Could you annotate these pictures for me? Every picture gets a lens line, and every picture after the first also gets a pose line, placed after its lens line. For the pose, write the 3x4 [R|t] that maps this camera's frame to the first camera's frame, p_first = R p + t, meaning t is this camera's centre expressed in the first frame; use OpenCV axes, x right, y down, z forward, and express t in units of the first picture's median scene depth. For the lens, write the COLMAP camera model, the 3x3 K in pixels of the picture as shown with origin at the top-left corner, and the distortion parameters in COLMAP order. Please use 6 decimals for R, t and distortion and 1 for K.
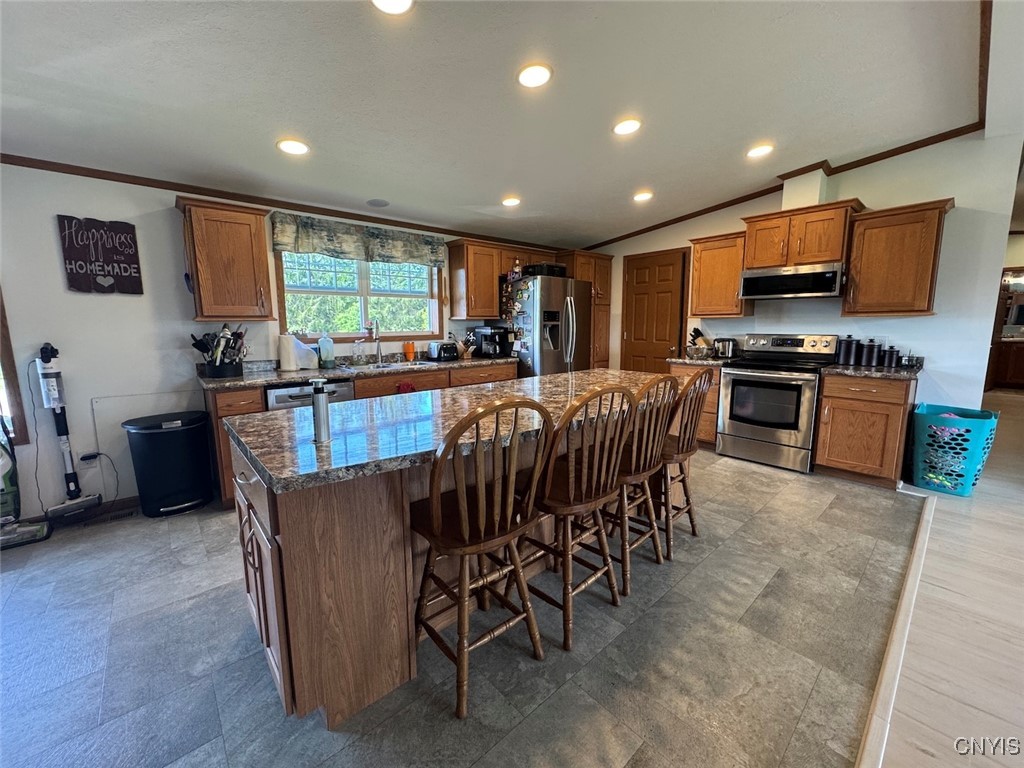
lens RADIAL K [[407.6, 0, 512.0], [0, 407.6, 384.2], [0, 0, 1]] dist [-0.007743, 0.000645]
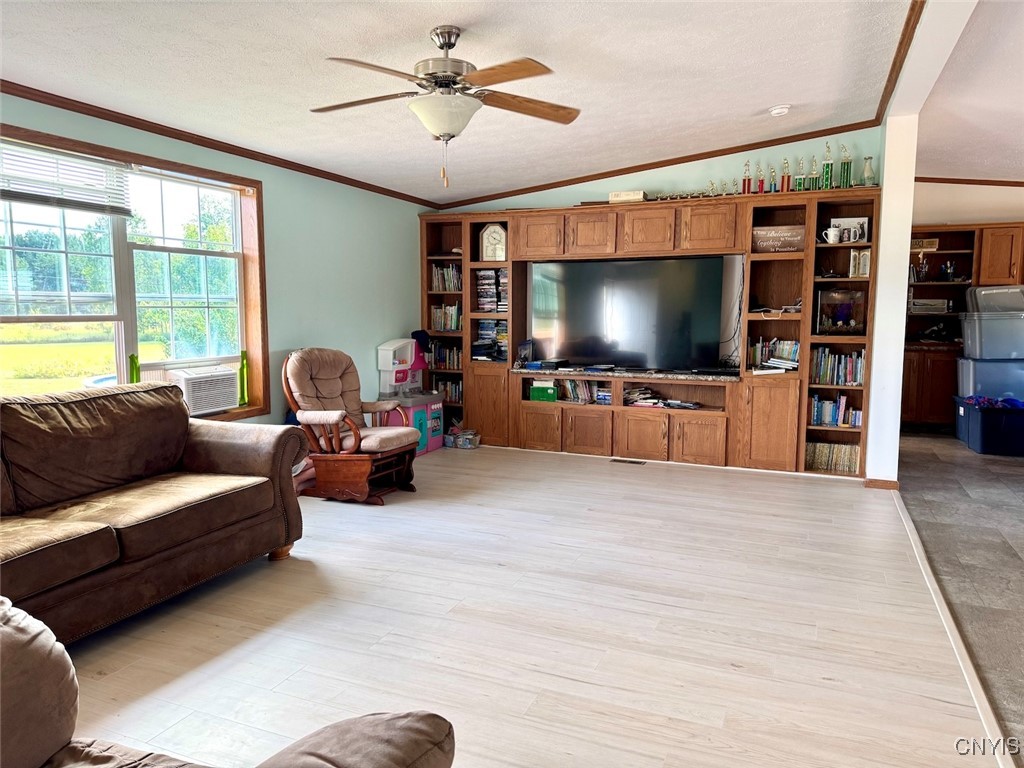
lens RADIAL K [[720.1, 0, 519.1], [0, 720.1, 383.6], [0, 0, 1]] dist [0.039838, -0.043246]
pose [[-0.897546, 0.048399, -0.438257, 0.988583], [-0.065622, 0.968224, 0.241321, -0.120616], [0.436010, 0.245356, -0.865850, 0.744974]]
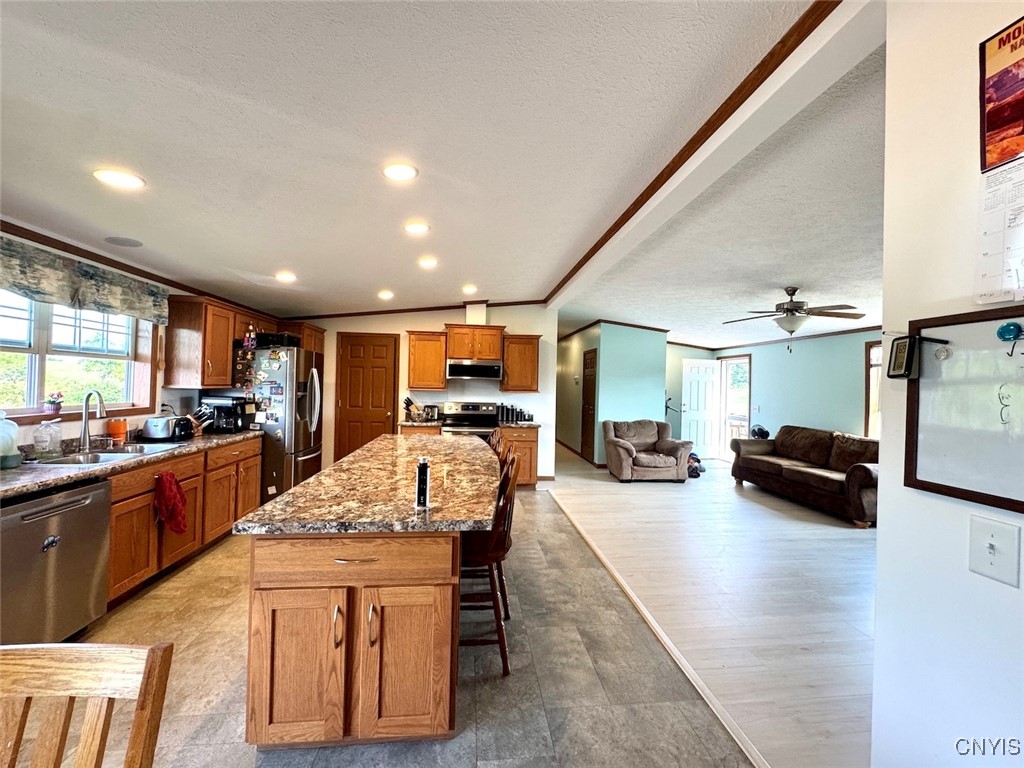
lens RADIAL K [[407.6, 0, 513.8], [0, 407.6, 383.9], [0, 0, 1]] dist [-0.007743, 0.000645]
pose [[0.575233, 0.023562, 0.817650, -0.467721], [0.095082, 0.990883, -0.095446, -0.030748], [-0.812445, 0.132648, 0.567748, -0.001270]]
